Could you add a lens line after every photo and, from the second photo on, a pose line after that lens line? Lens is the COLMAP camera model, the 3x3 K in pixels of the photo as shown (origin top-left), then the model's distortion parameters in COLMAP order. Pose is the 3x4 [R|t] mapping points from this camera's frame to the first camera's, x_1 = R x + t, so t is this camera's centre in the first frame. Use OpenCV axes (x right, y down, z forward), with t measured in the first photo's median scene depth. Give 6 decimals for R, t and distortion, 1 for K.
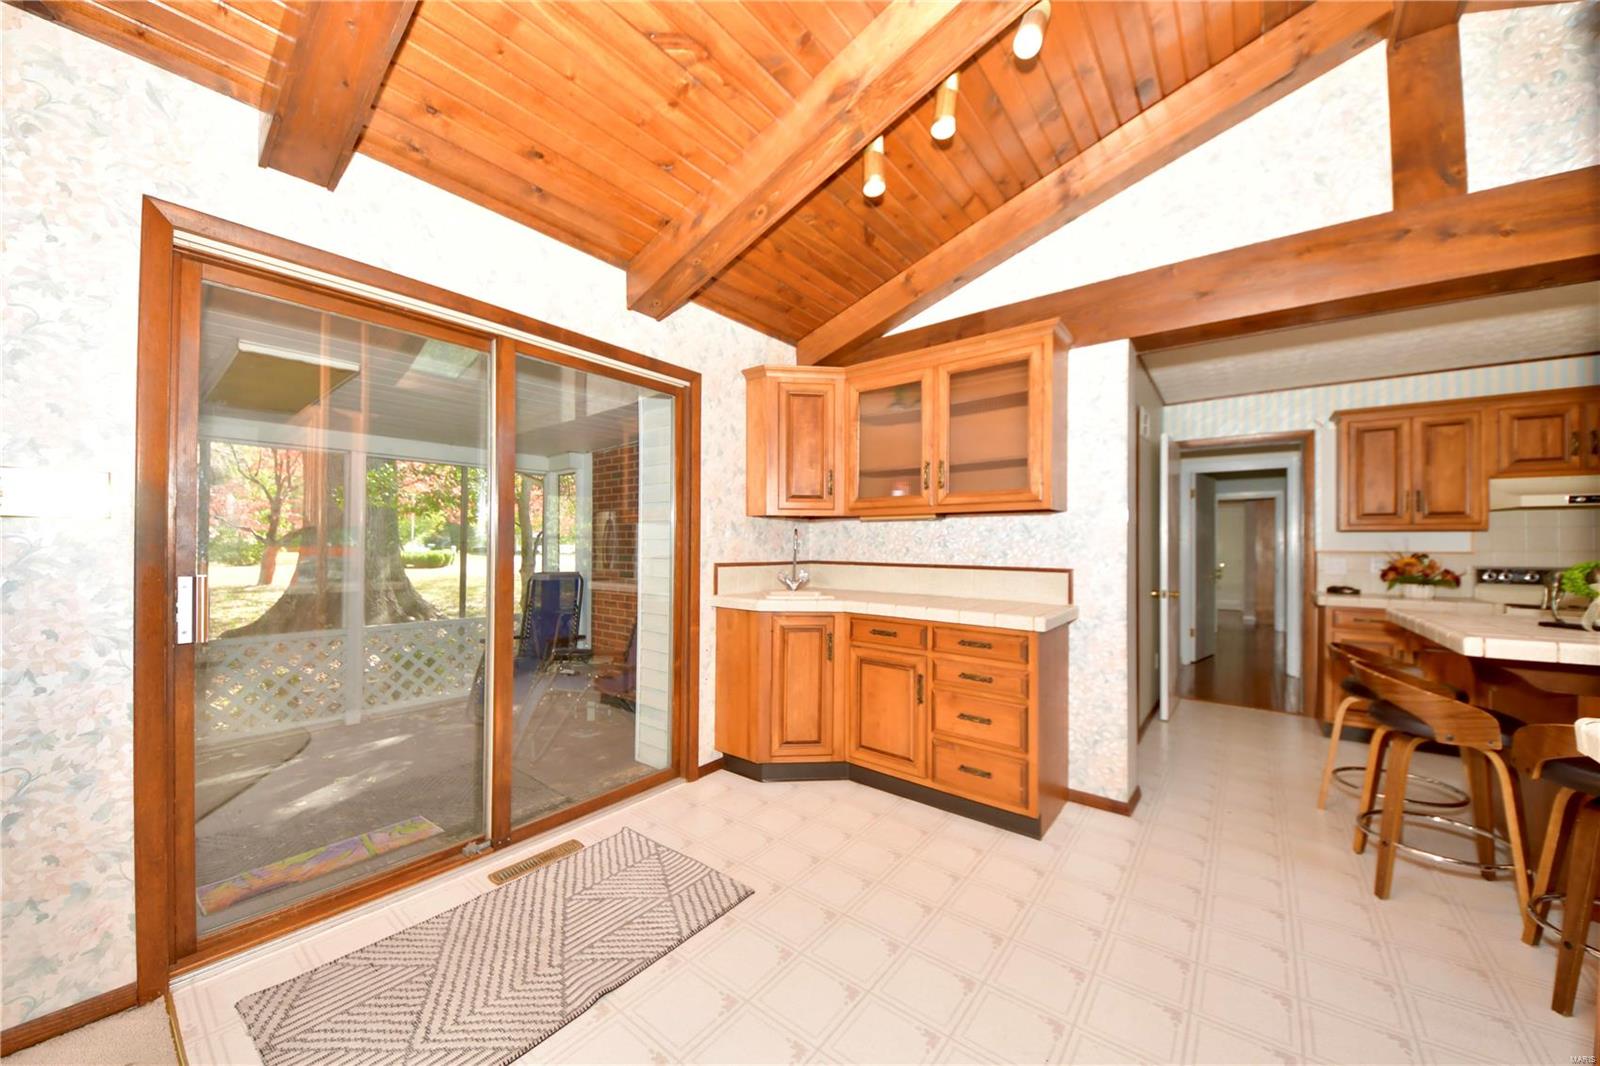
lens RADIAL K [[577.1, 0, 795.0], [0, 577.1, 542.8], [0, 0, 1]] dist [0.000540, -0.008465]
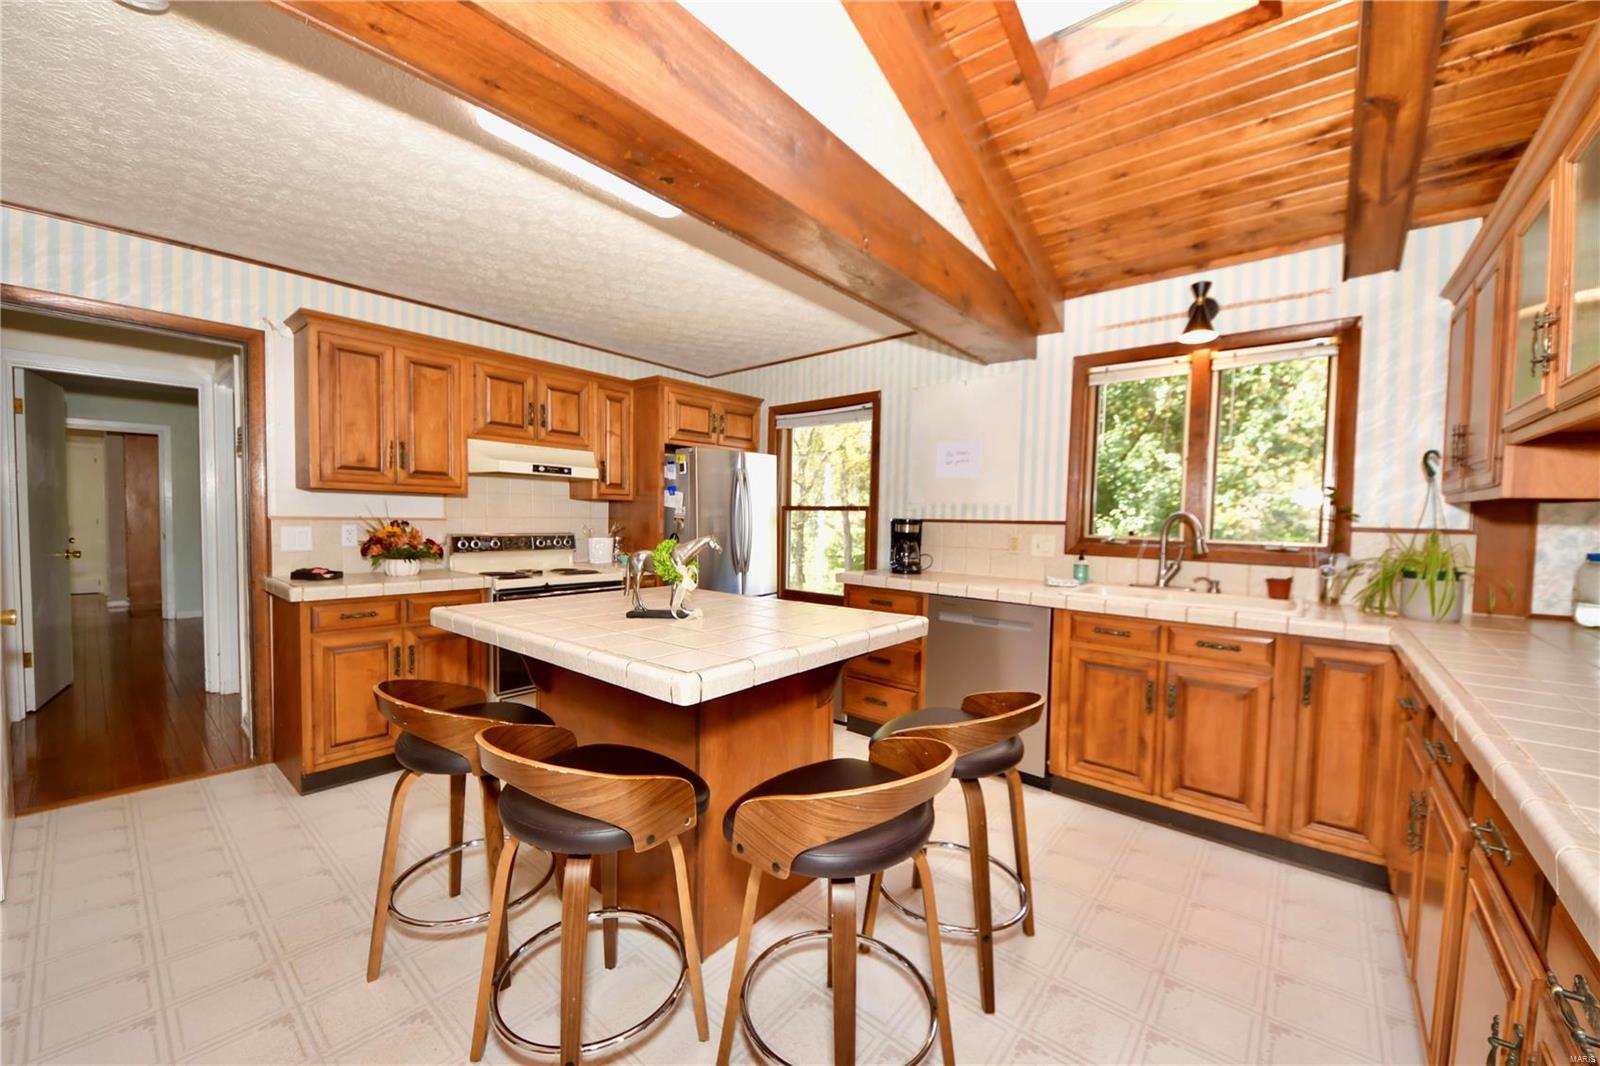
lens RADIAL K [[577.1, 0, 795.0], [0, 577.1, 542.8], [0, 0, 1]] dist [0.000540, -0.008465]
pose [[0.013589, -0.053228, 0.998490, 0.277439], [-0.030491, 0.998096, 0.053622, -0.010555], [-0.999443, -0.031174, 0.011941, 0.425014]]
